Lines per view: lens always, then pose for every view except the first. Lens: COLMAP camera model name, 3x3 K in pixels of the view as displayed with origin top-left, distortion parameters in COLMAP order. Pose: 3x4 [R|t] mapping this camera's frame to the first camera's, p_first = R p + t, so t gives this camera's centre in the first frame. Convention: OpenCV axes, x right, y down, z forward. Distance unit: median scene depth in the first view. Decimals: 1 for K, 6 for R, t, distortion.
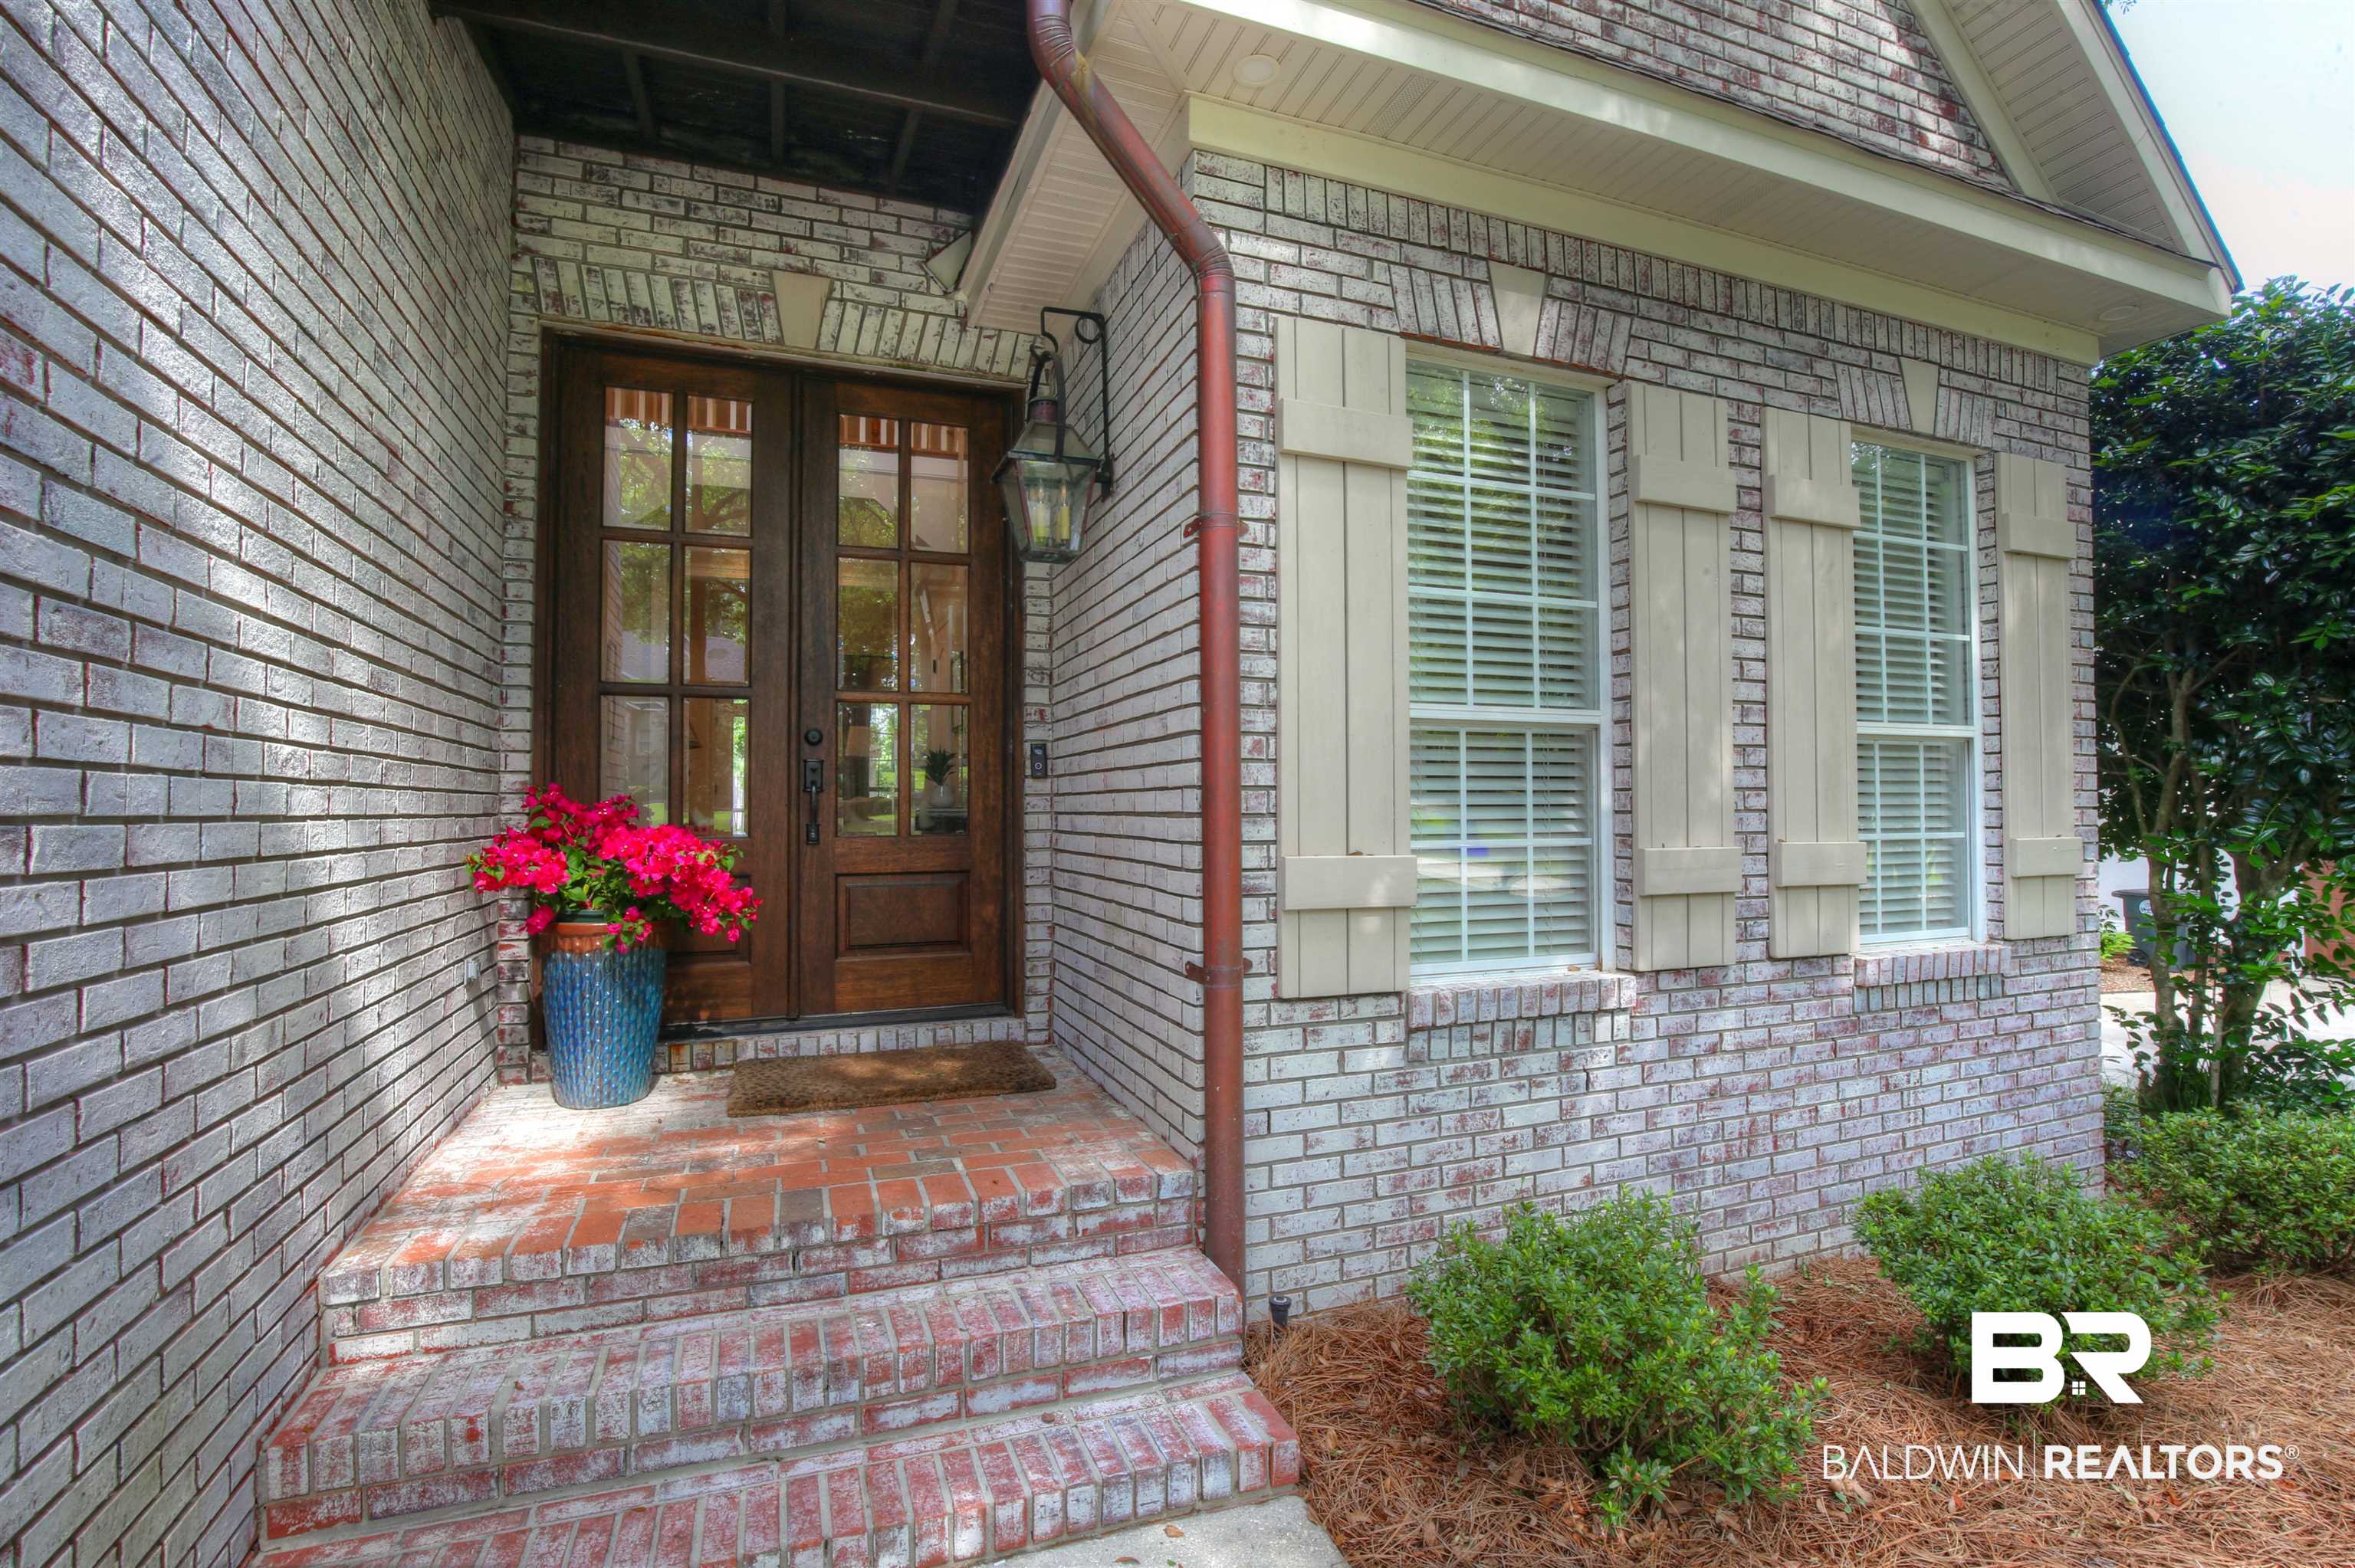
lens RADIAL K [[1089.4, 0, 1183.8], [0, 1089.4, 787.0], [0, 0, 1]] dist [-0.031330, 0.005116]
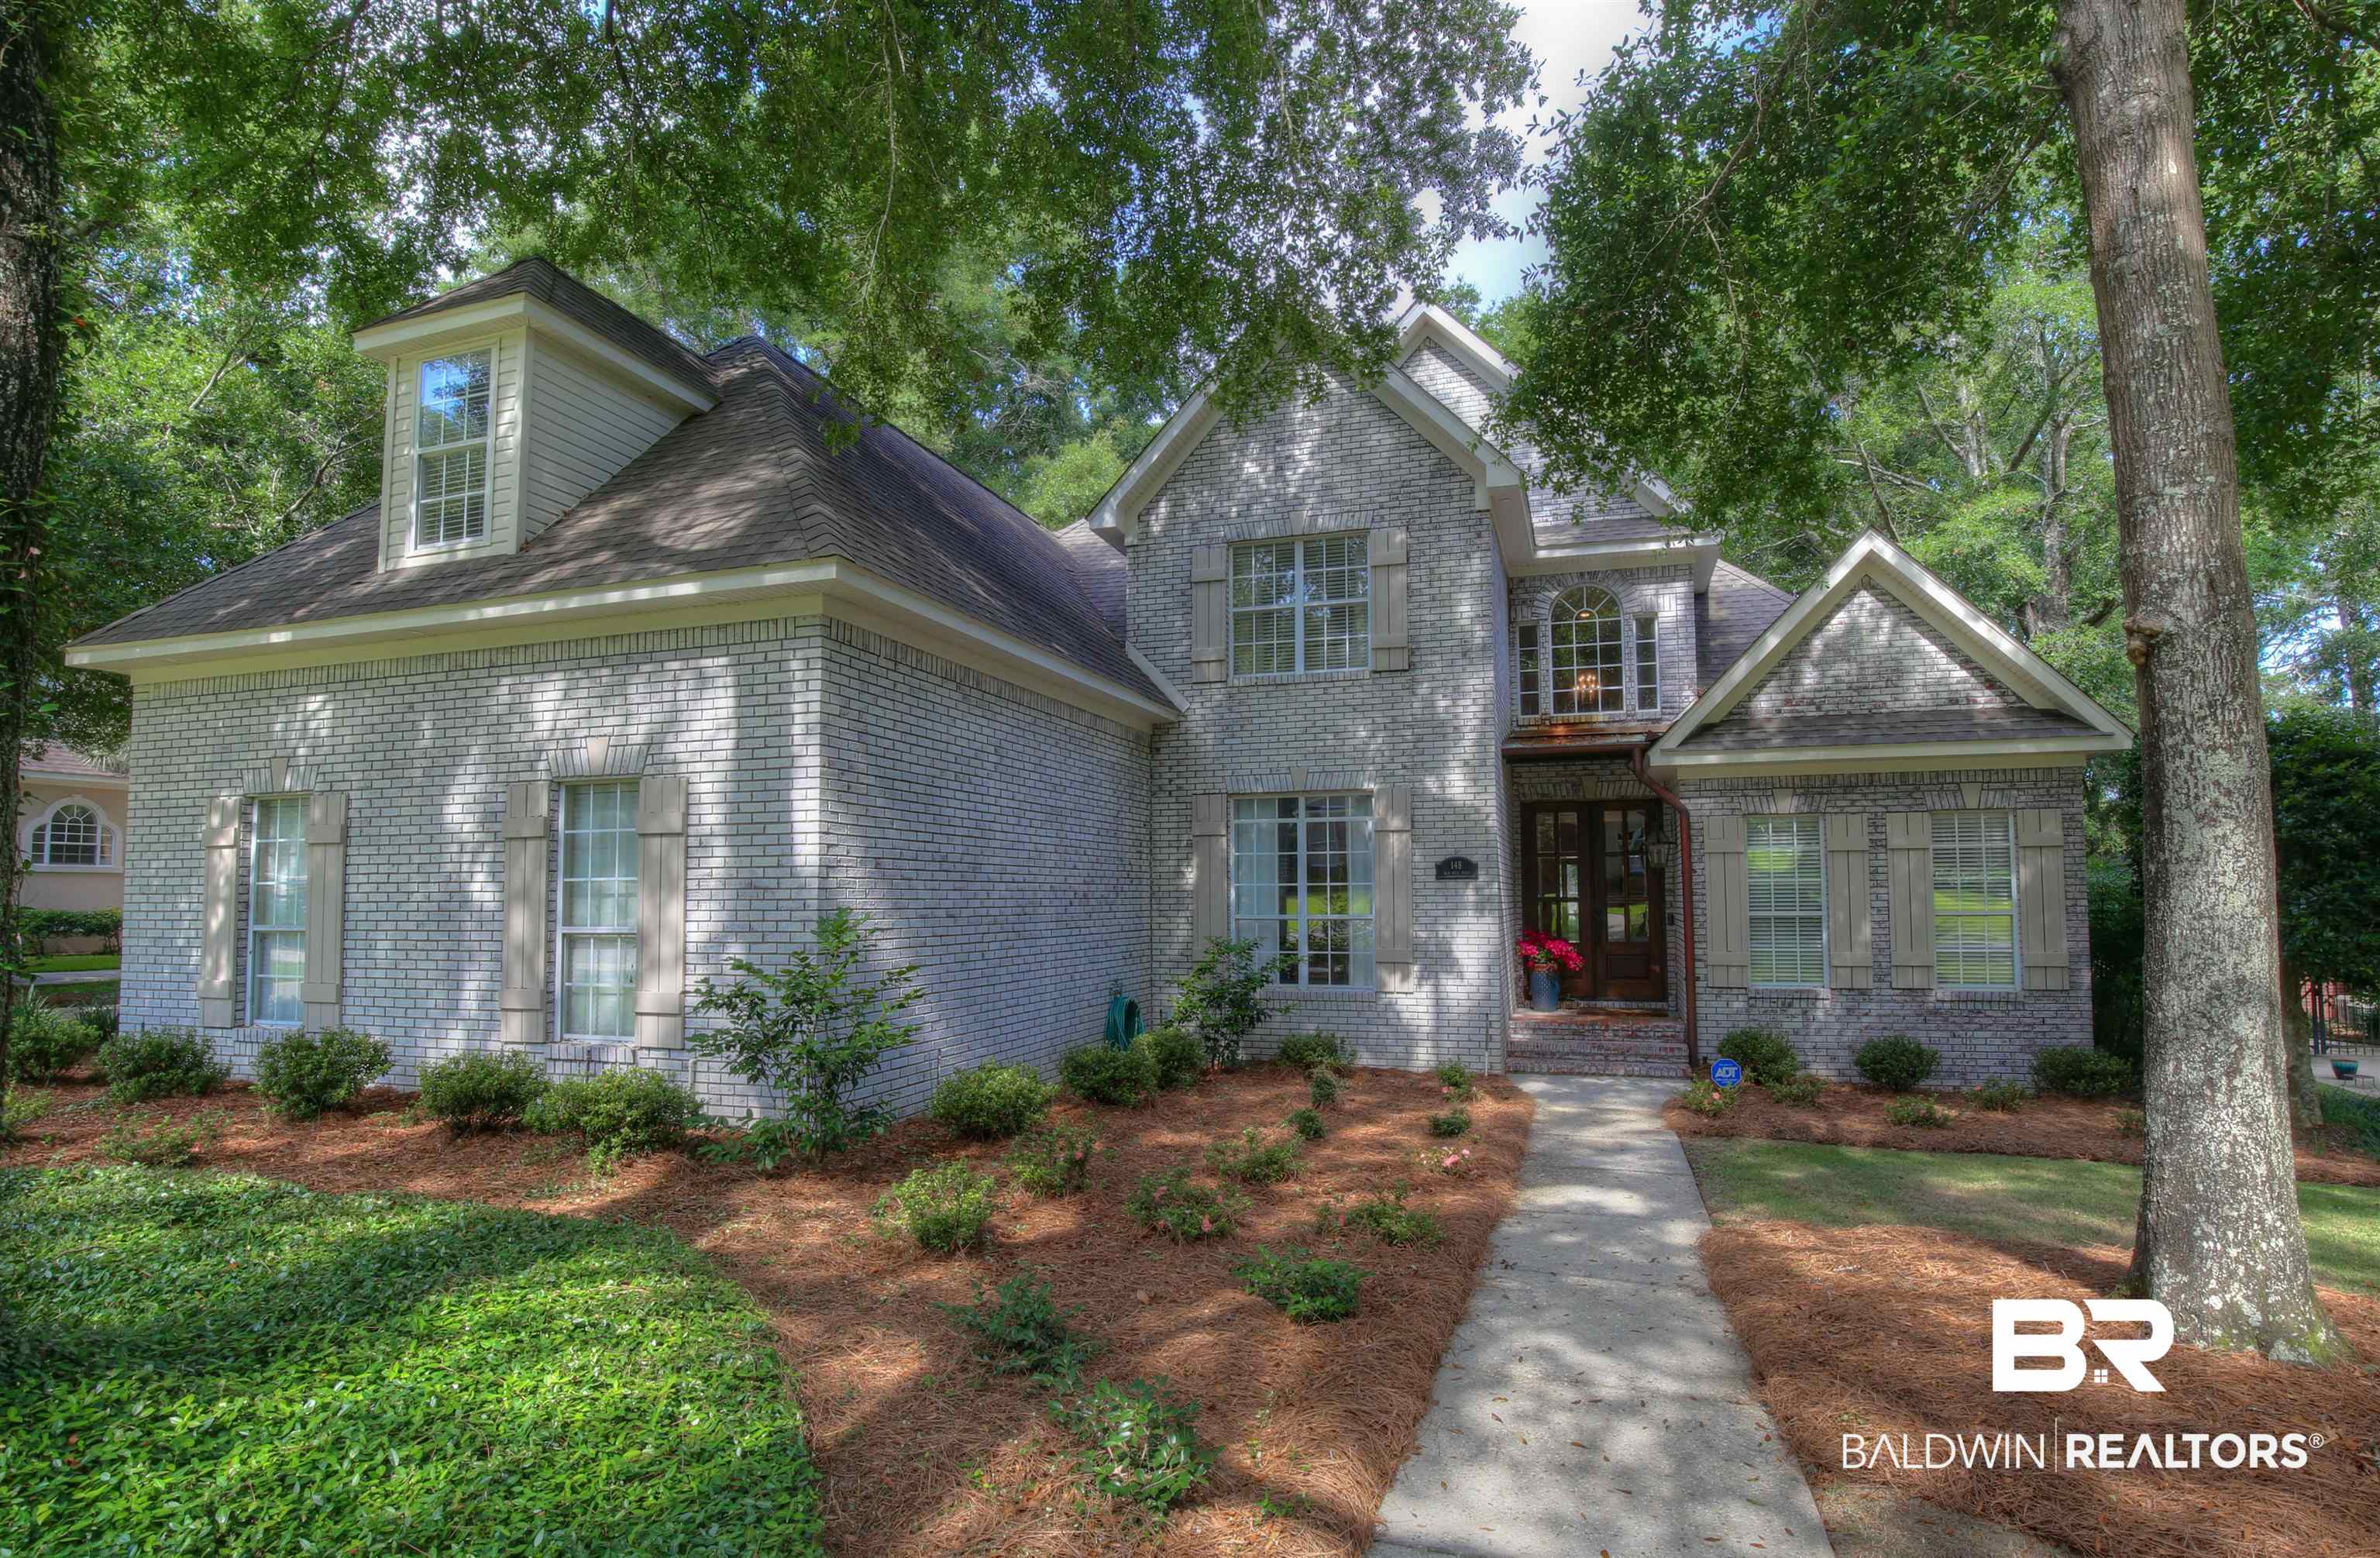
lens RADIAL K [[1222.8, 0, 1189.1], [0, 1222.8, 808.4], [0, 0, 1]] dist [-0.013959, -0.000013]
pose [[0.759055, -0.050818, -0.649040, 1.362185], [0.018095, 0.998210, -0.056995, -0.208249], [0.650775, 0.031518, 0.758616, -3.168582]]
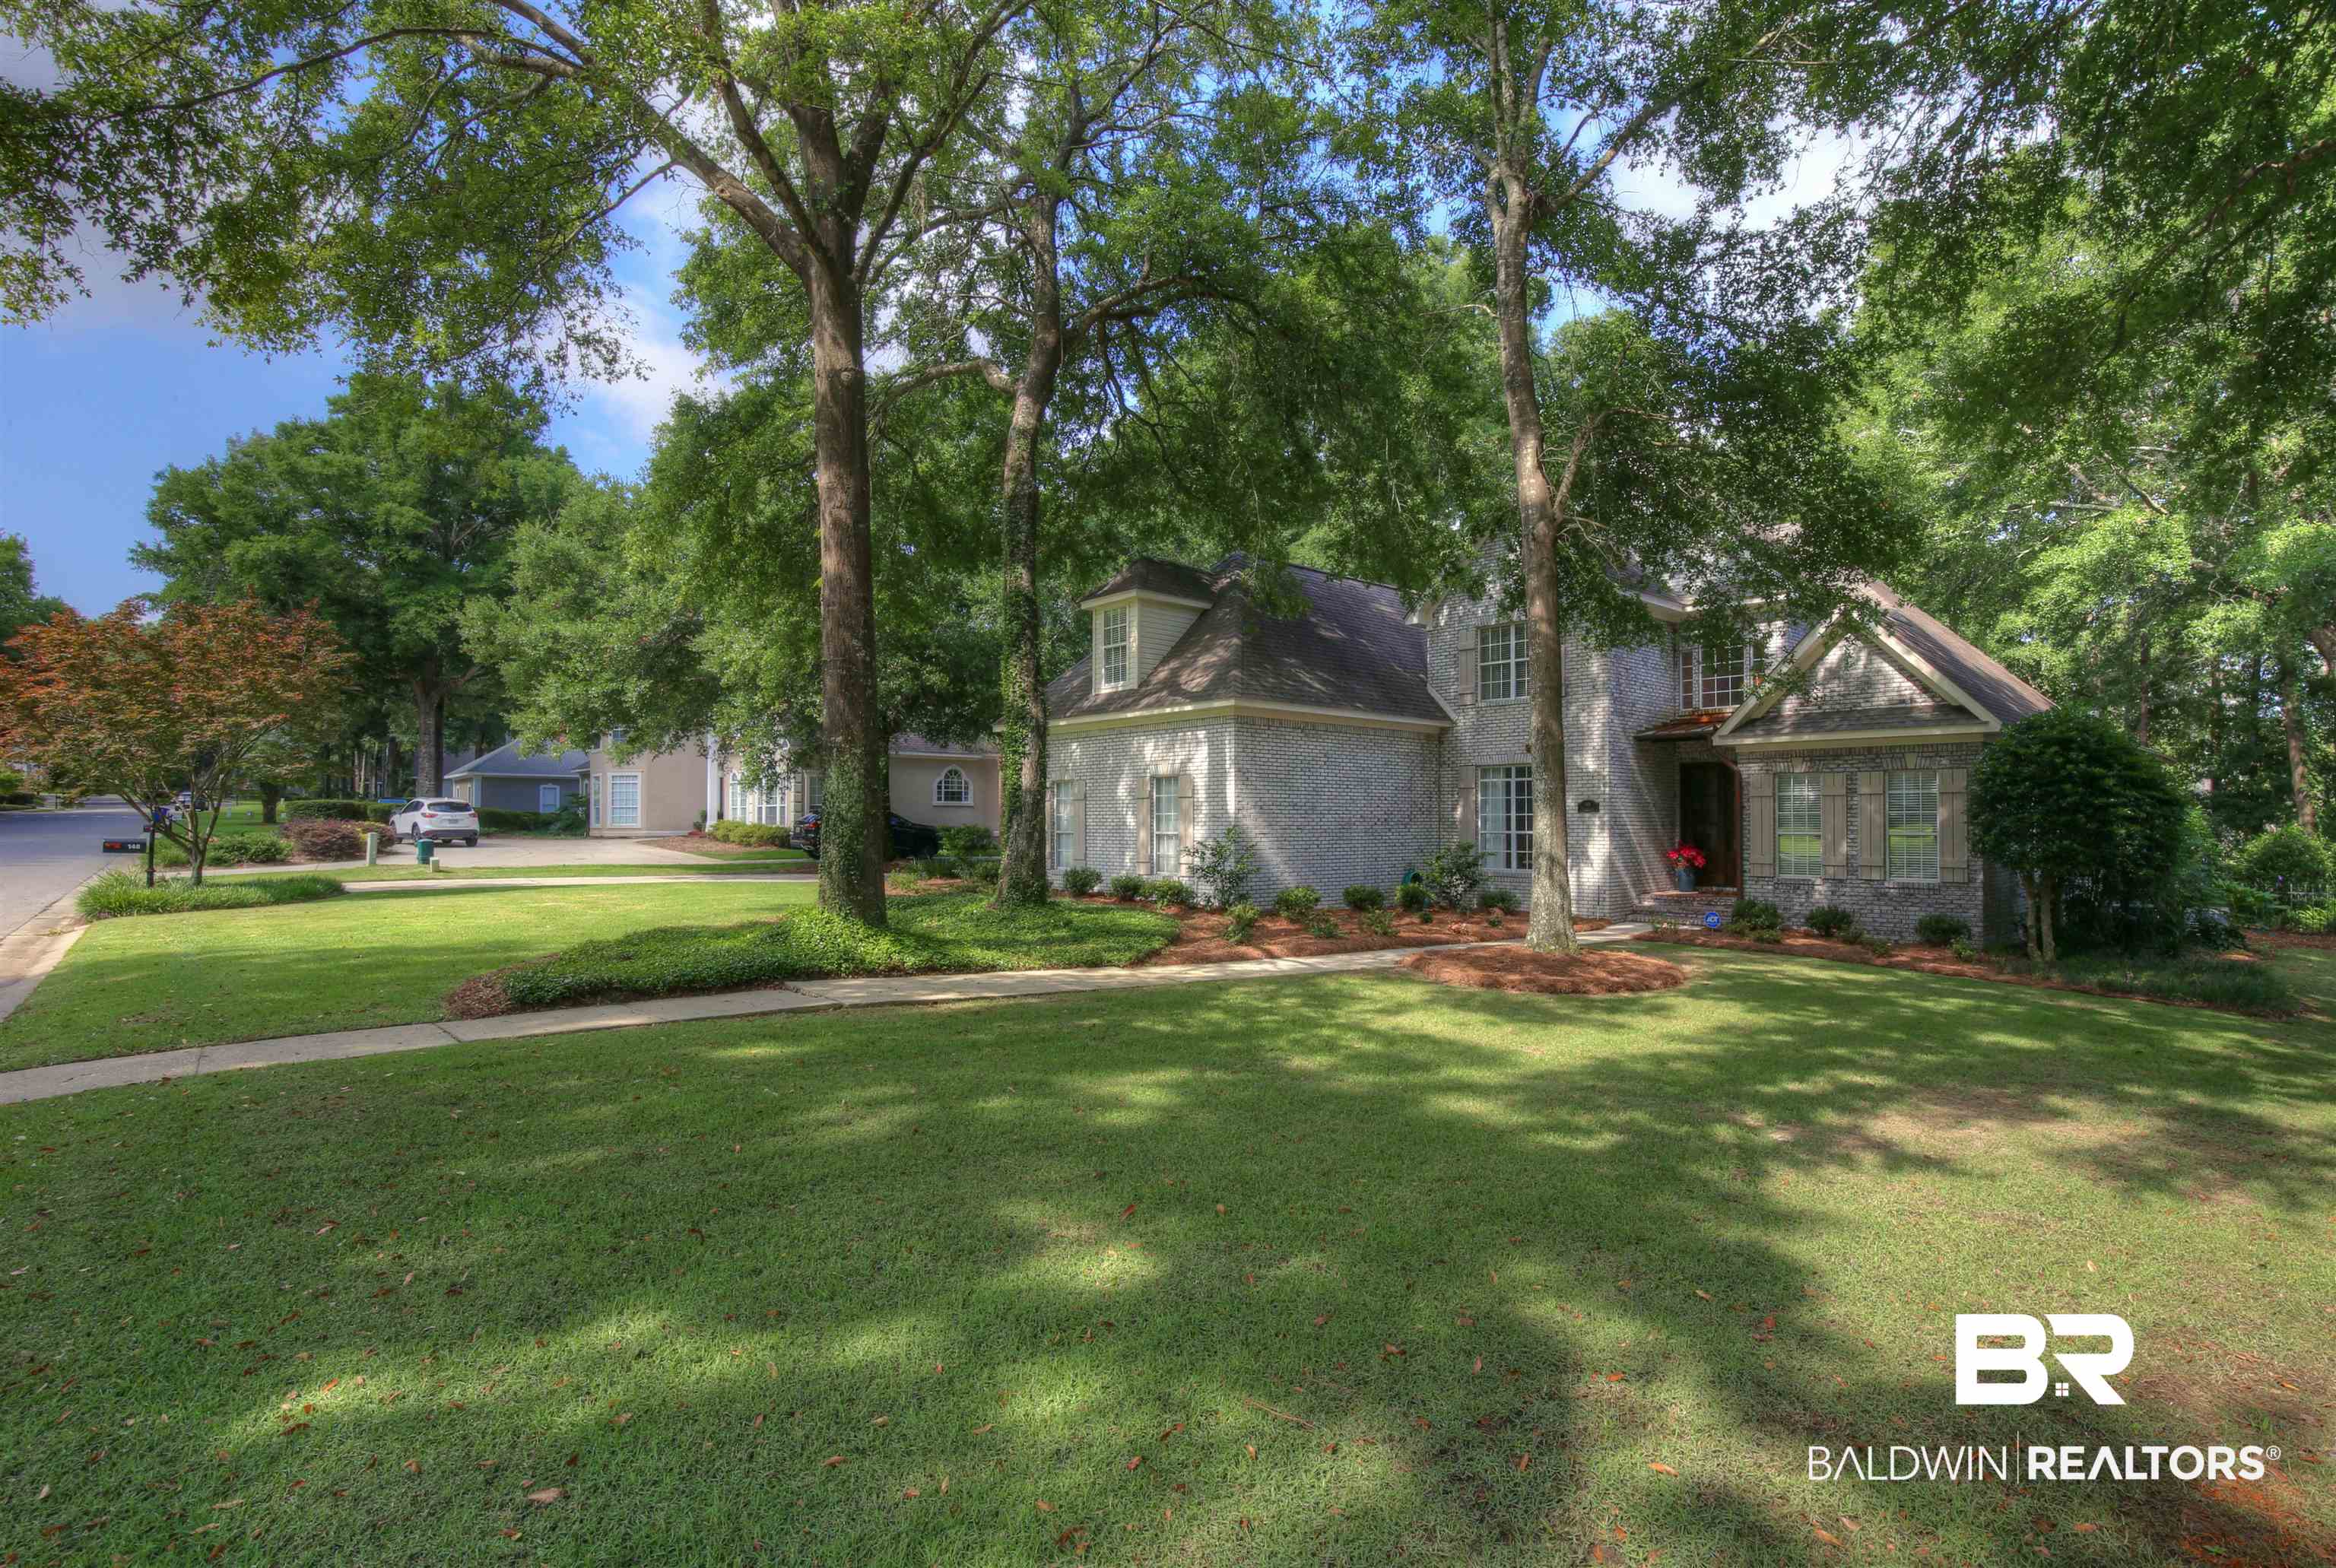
lens RADIAL K [[1081.3, 0, 1168.6], [0, 1081.3, 819.0], [0, 0, 1]] dist [0.000032, -0.000004]
pose [[0.333281, 0.000329, -0.942827, 4.555745], [0.024878, 0.999649, 0.009143, -0.265754], [0.942499, -0.026502, 0.333156, -4.066626]]
